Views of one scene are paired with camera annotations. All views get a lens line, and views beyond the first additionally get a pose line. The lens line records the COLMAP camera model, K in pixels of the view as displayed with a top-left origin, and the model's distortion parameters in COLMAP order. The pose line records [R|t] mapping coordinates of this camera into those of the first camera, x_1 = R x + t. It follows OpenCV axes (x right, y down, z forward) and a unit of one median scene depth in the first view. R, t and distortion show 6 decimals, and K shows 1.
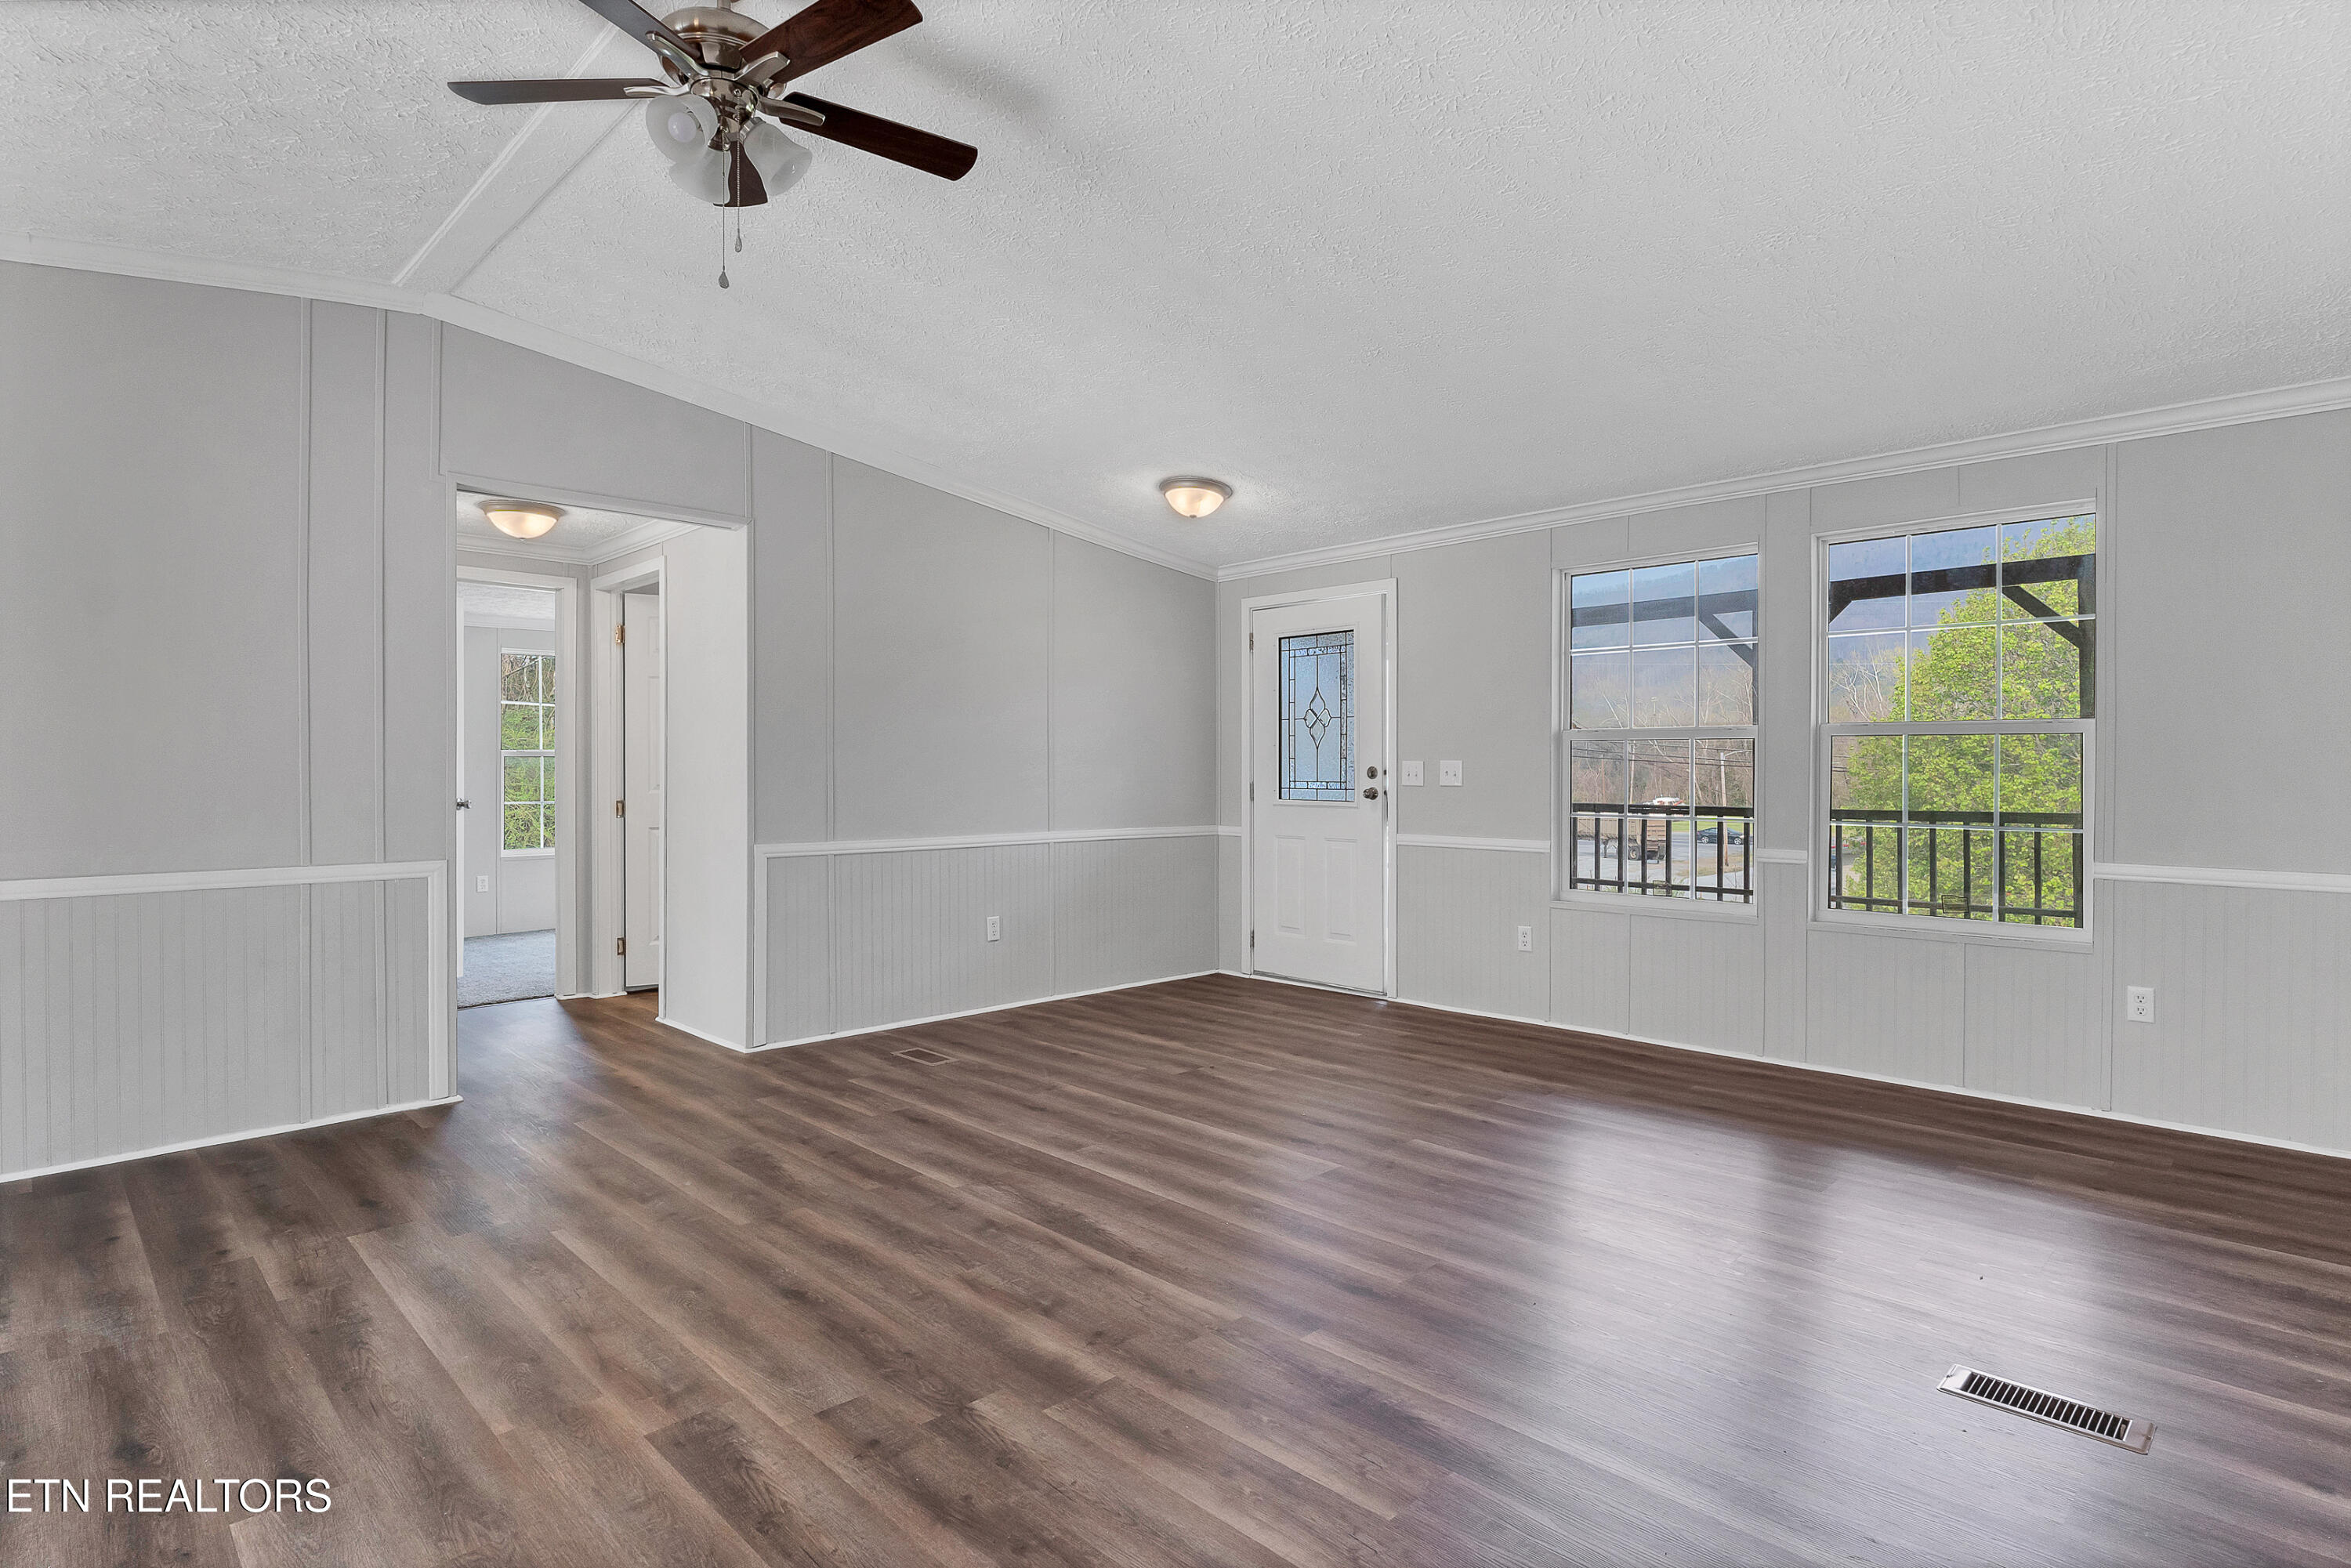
lens RADIAL K [[1141.5, 0, 1190.7], [0, 1141.5, 794.0], [0, 0, 1]] dist [0.001838, -0.000101]
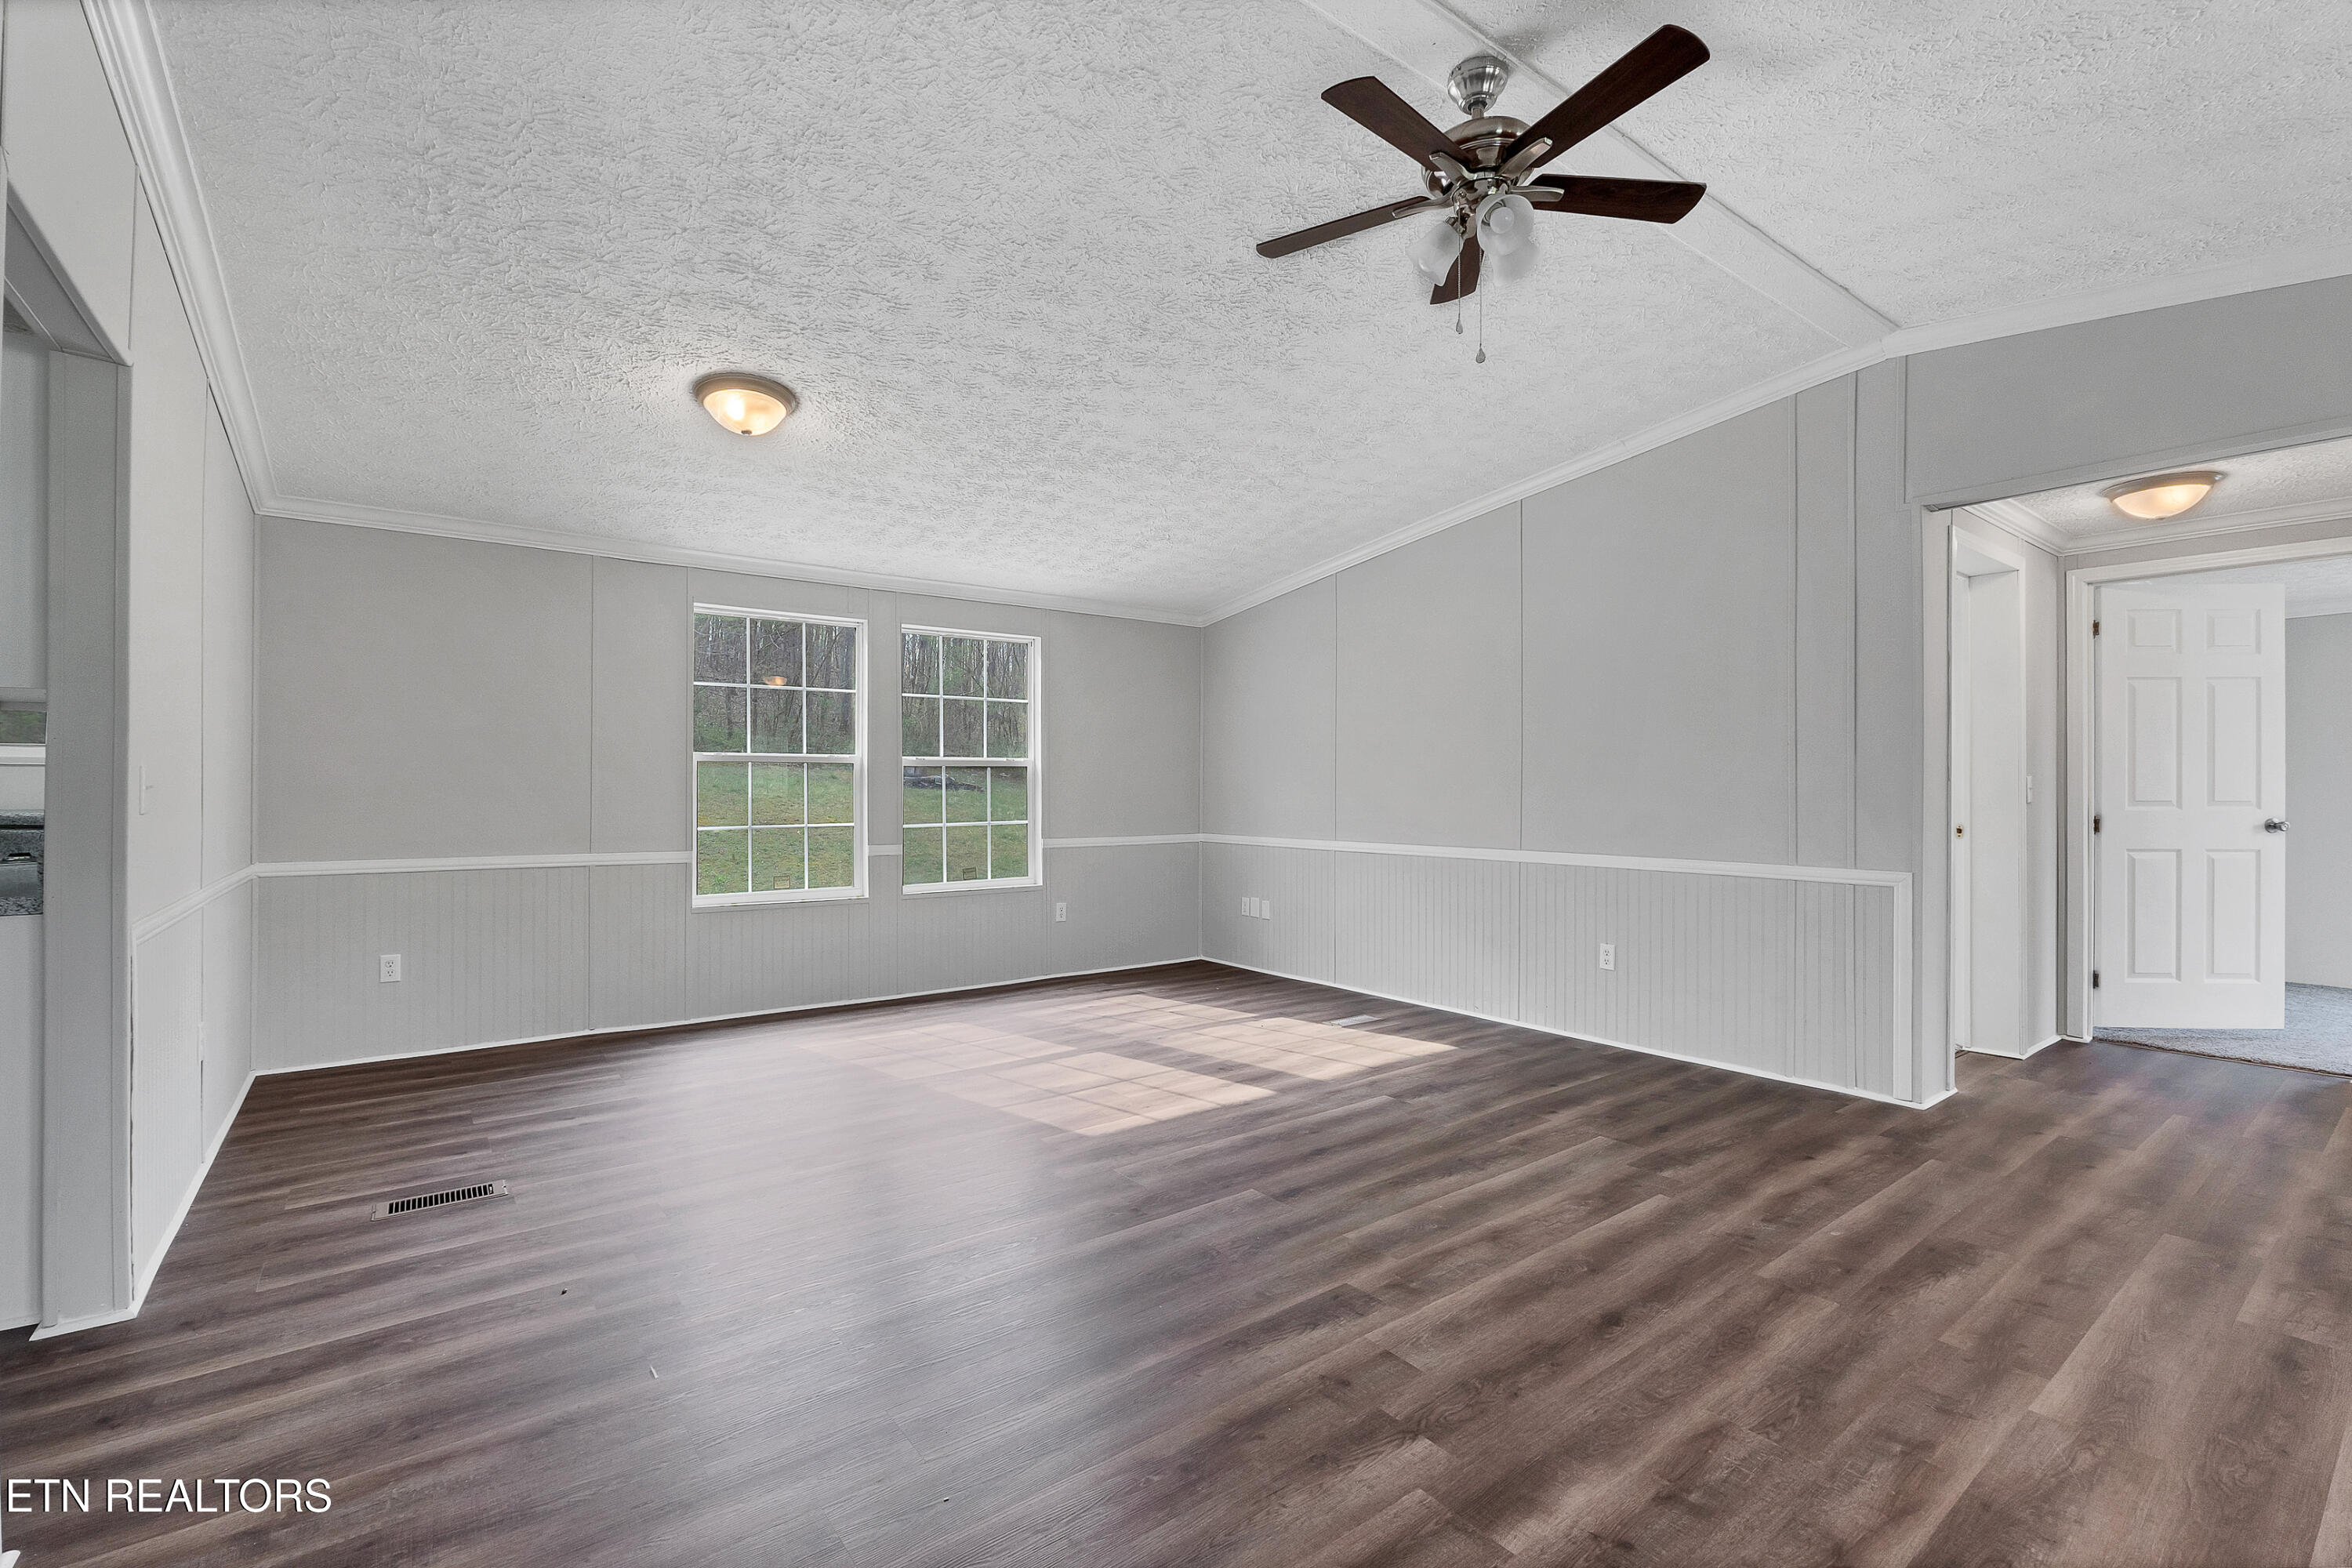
lens RADIAL K [[1032.2, 0, 1168.2], [0, 1032.2, 778.4], [0, 0, 1]] dist [-0.003168, -0.000290]
pose [[-0.133610, -0.009213, -0.990991, 0.550460], [-0.018443, 0.999807, -0.006808, -0.010064], [0.990862, 0.017367, -0.133754, 0.699142]]
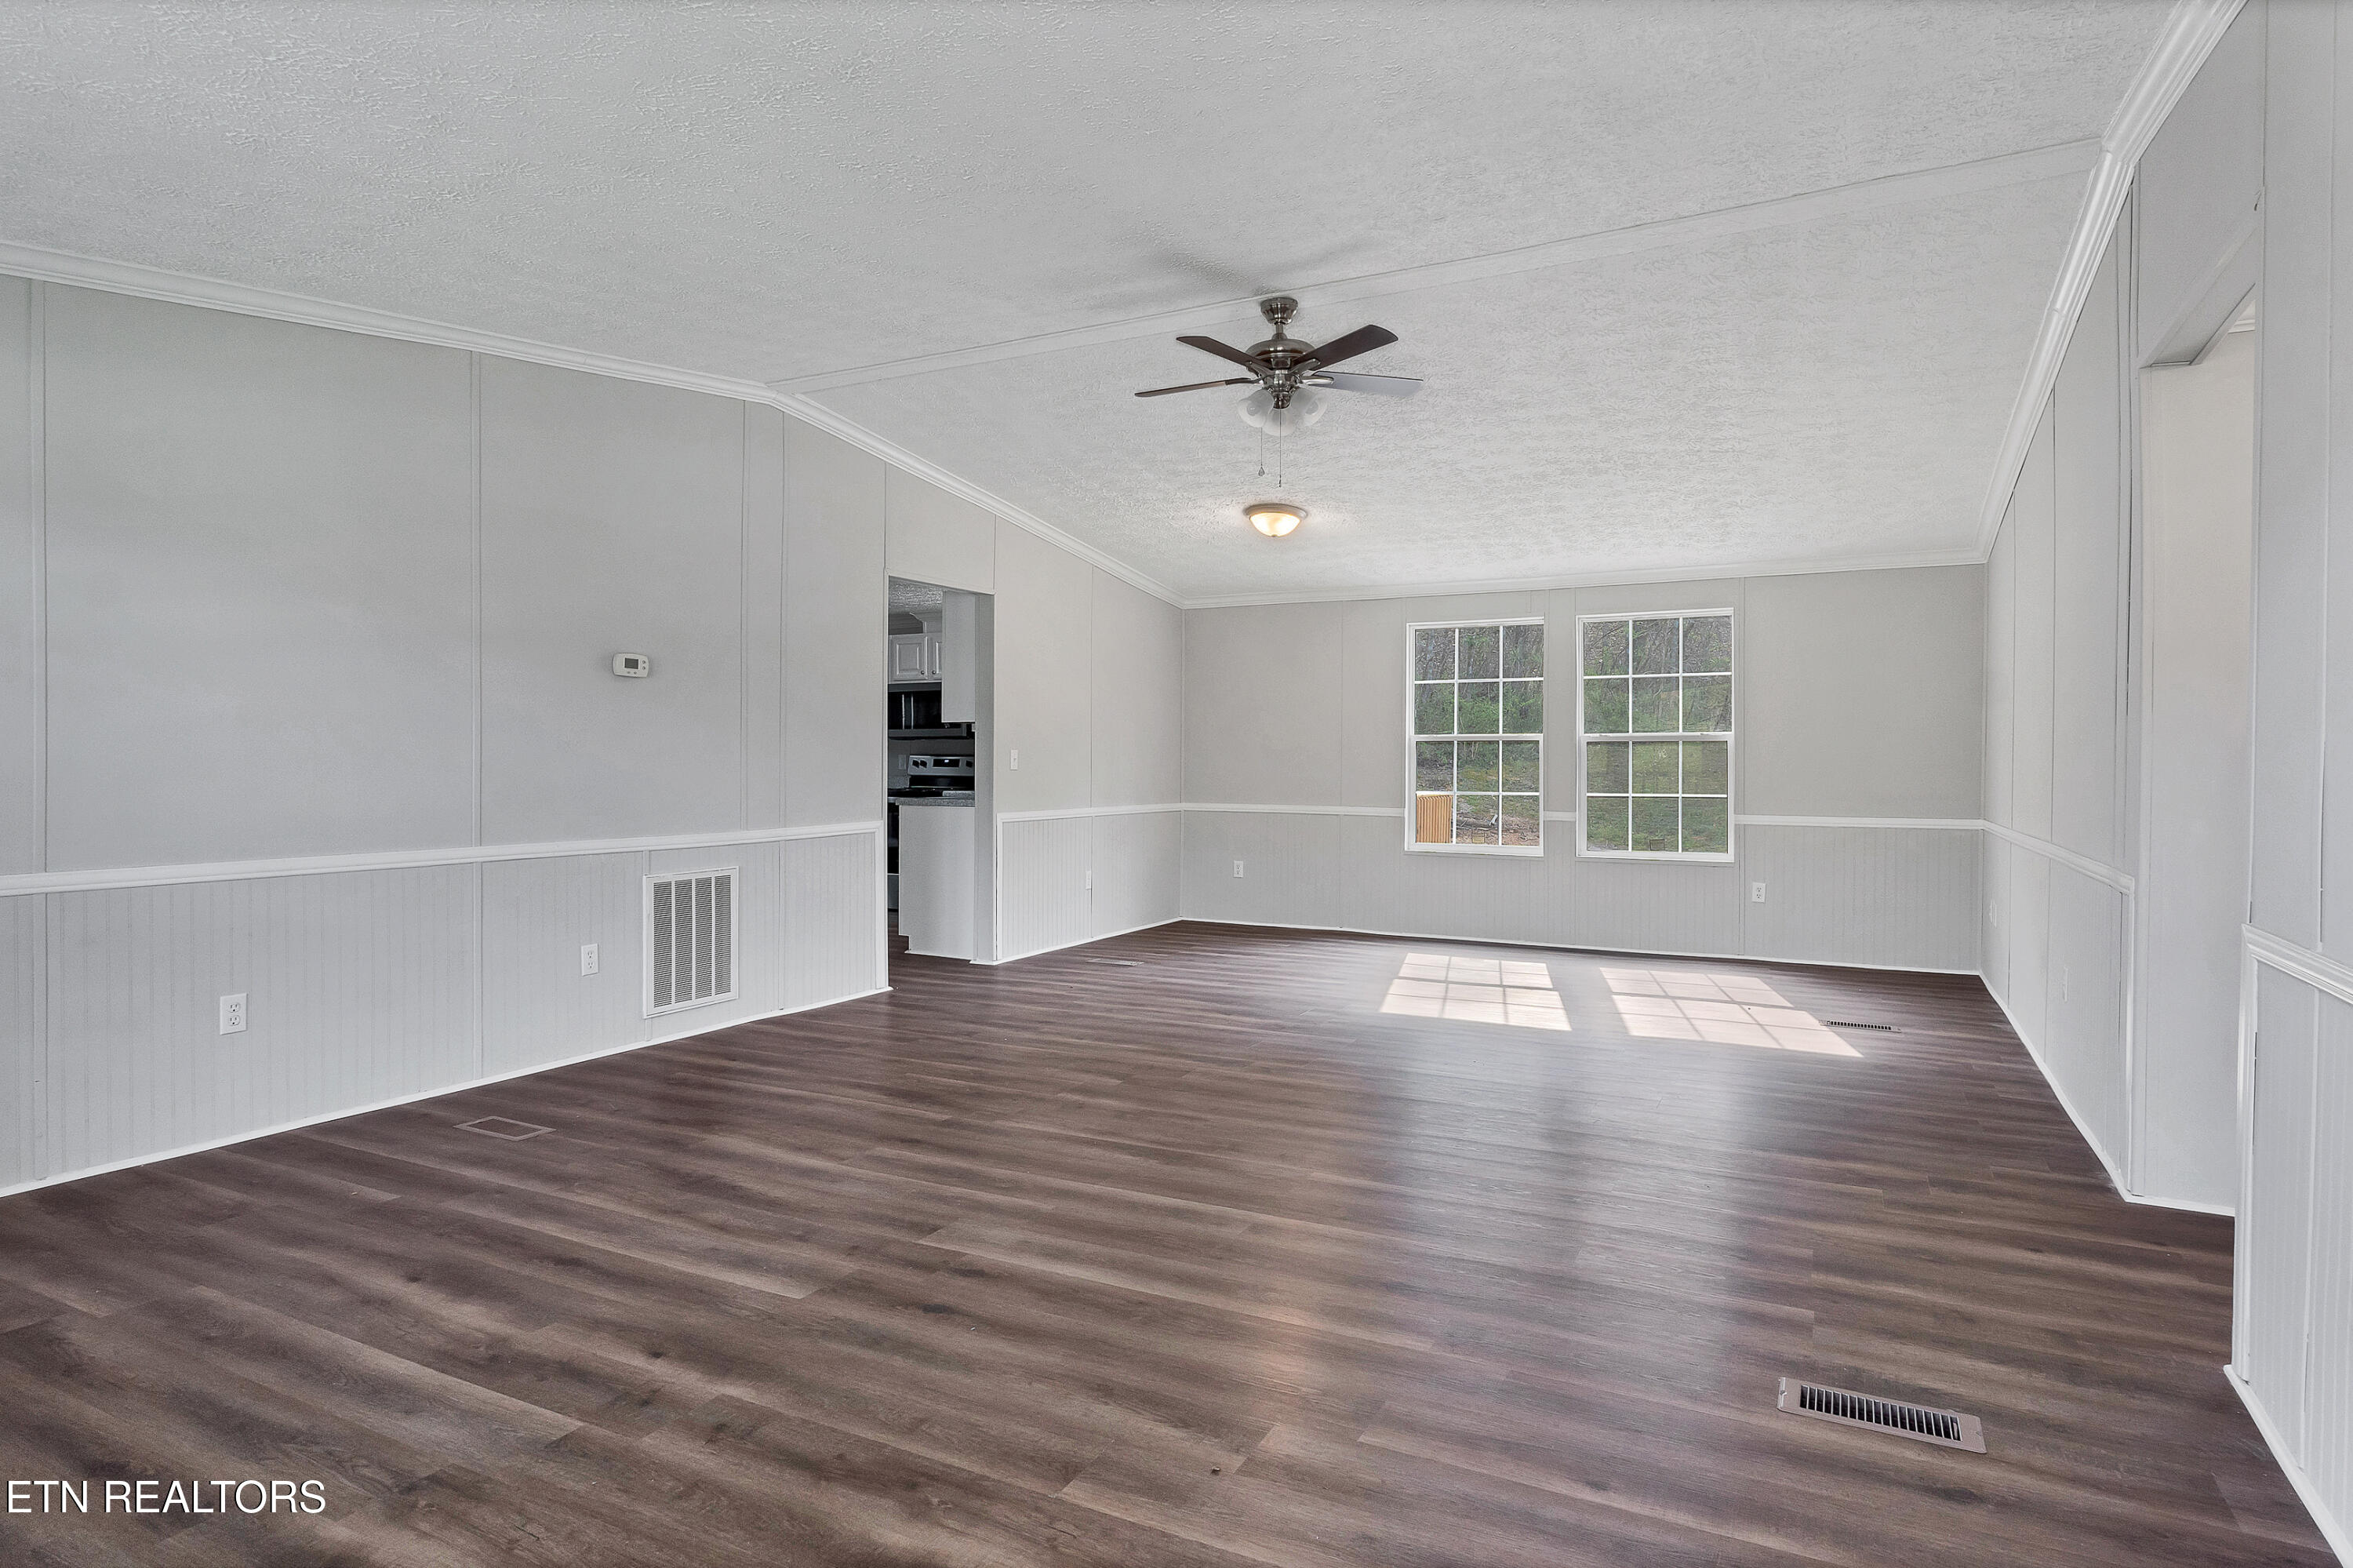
lens RADIAL K [[1327.5, 0, 1199.7], [0, 1327.5, 778.0], [0, 0, 1]] dist [-0.000289, -0.000440]
pose [[-0.951186, 0.001403, -0.308615, 0.295363], [-0.007172, 0.999619, 0.026651, -0.034206], [0.308534, 0.027563, -0.950814, 2.487542]]
